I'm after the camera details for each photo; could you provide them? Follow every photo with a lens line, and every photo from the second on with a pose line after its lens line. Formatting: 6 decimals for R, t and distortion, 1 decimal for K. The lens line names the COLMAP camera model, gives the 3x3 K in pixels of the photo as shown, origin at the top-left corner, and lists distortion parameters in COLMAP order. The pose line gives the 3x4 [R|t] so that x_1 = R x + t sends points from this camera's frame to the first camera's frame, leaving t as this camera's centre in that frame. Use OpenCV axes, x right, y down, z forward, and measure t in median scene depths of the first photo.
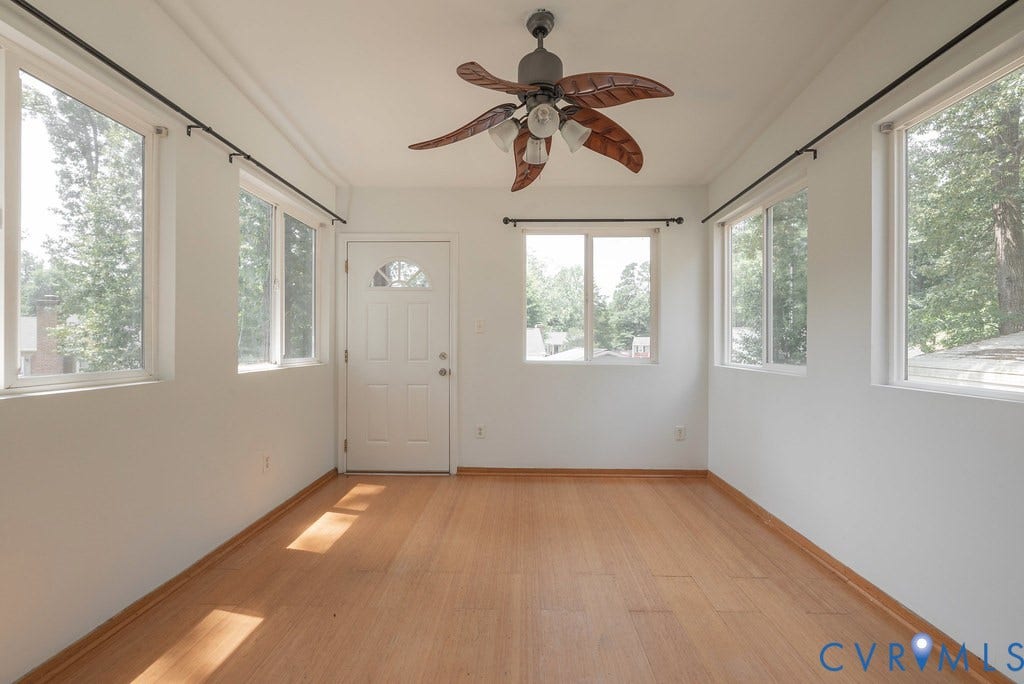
lens RADIAL K [[441.2, 0, 513.4], [0, 441.2, 341.3], [0, 0, 1]] dist [-0.000781, 0.000813]
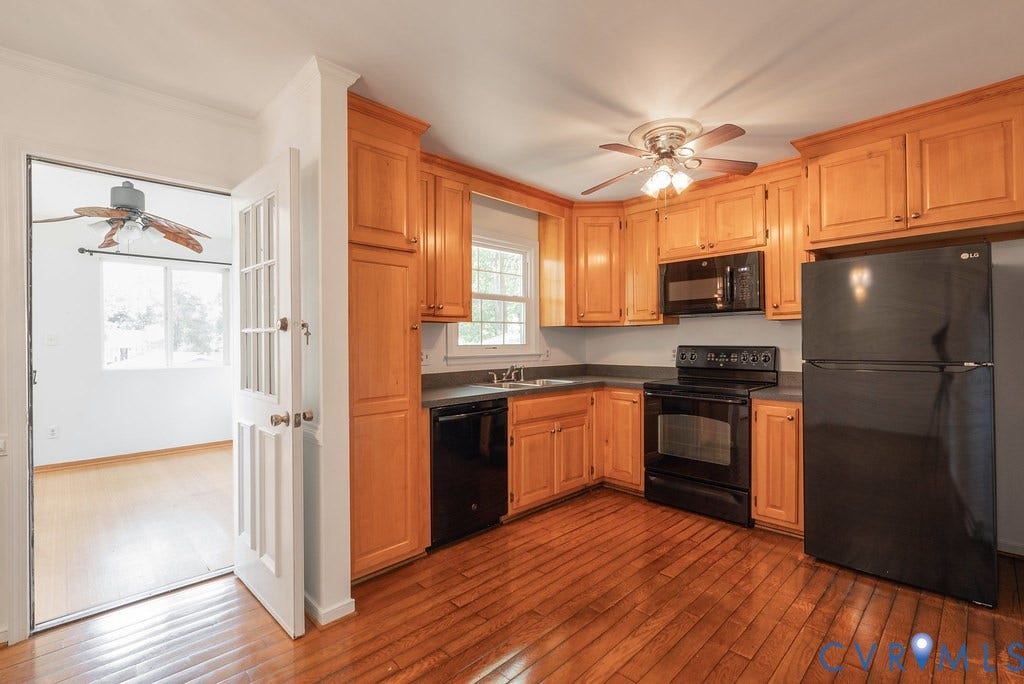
lens RADIAL K [[461.1, 0, 517.2], [0, 461.1, 340.0], [0, 0, 1]] dist [-0.004561, -0.000297]
pose [[0.692555, -0.010010, 0.721296, -0.093378], [0.010758, 0.999936, 0.003547, -0.023724], [-0.721285, 0.005303, 0.692618, -0.666011]]
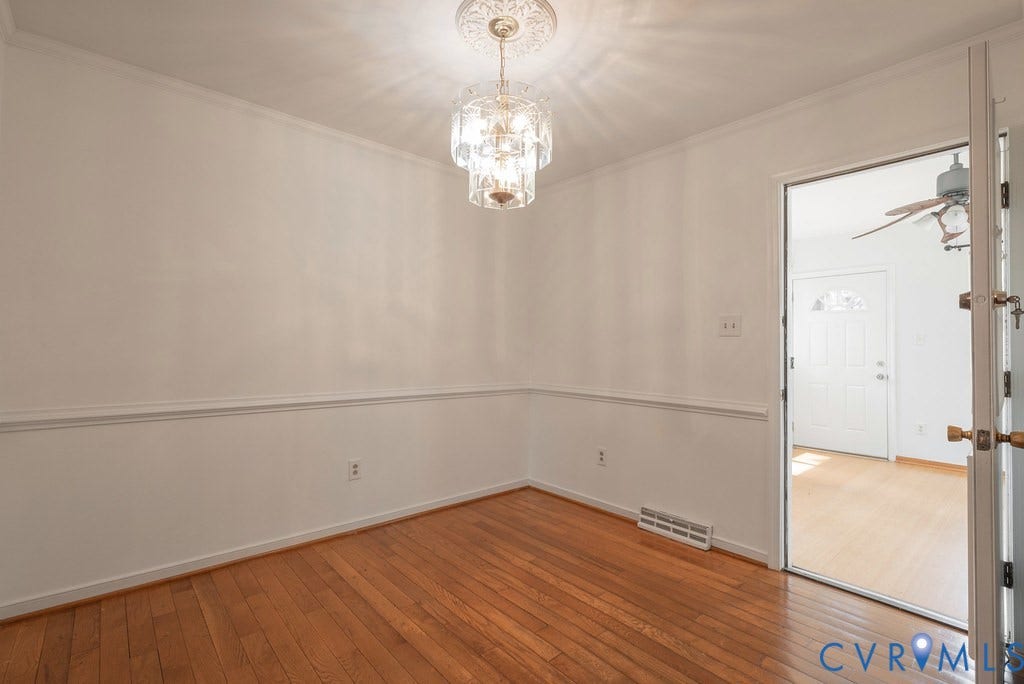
lens RADIAL K [[465.8, 0, 512.0], [0, 465.8, 342.0], [0, 0, 1]] dist [-0.003397, -0.000187]
pose [[0.679924, -0.007189, -0.733248, 0.093051], [-0.003255, 0.999912, -0.012822, -0.006500], [0.733276, 0.011105, 0.679841, -0.638369]]
